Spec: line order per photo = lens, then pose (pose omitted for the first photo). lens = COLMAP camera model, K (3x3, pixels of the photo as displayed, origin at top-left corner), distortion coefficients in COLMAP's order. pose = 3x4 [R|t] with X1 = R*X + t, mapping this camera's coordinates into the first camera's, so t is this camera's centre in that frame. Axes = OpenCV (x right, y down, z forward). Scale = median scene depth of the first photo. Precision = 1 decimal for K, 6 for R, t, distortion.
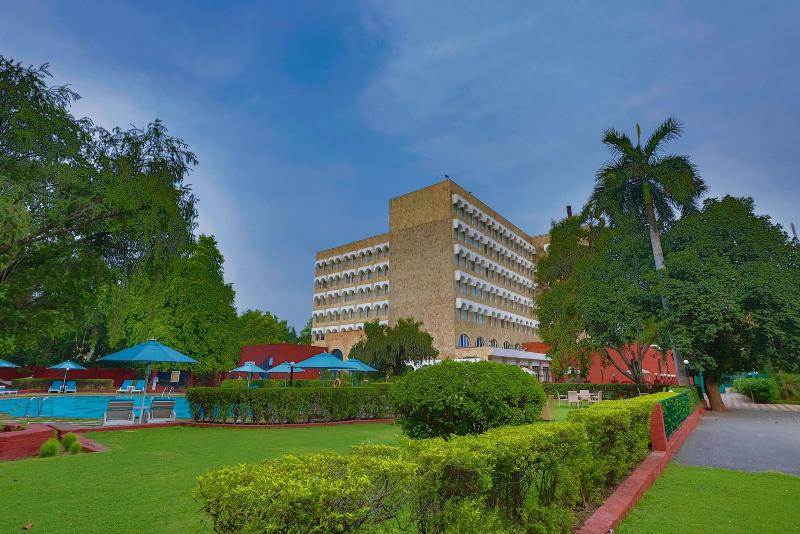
lens RADIAL K [[408.2, 0, 400.0], [0, 408.2, 267.0], [0, 0, 1]] dist [-0.038418, 0.000221]
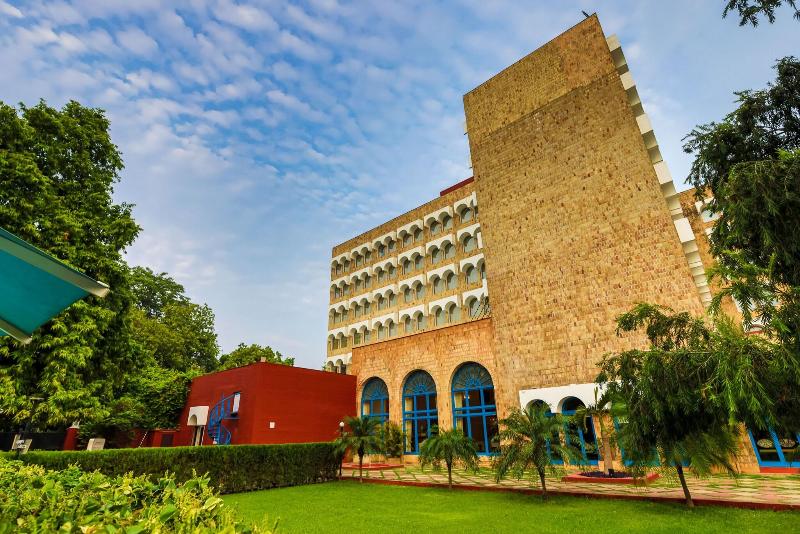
lens RADIAL K [[383.0, 0, 400.2], [0, 383.0, 271.1], [0, 0, 1]] dist [-0.022133, 0.000528]
pose [[0.998890, -0.039432, -0.025756, -0.118764], [0.035325, 0.988939, -0.144056, 0.158325], [0.031151, 0.142986, 0.989234, 0.577787]]
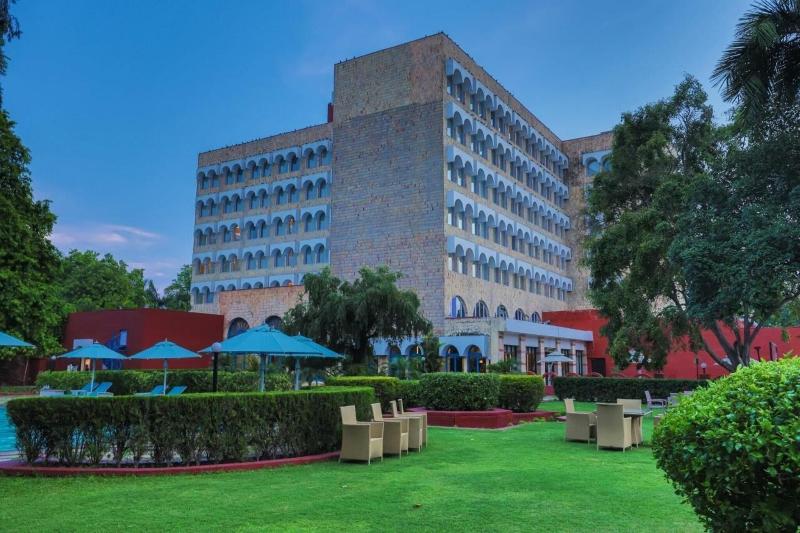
lens RADIAL K [[661.9, 0, 400.6], [0, 661.9, 257.8], [0, 0, 1]] dist [-0.003259, 0.116150]
pose [[0.993347, 0.019698, 0.113464, -0.037233], [-0.031681, 0.993989, 0.104795, 0.006940], [-0.110718, -0.107693, 0.988000, 0.037441]]
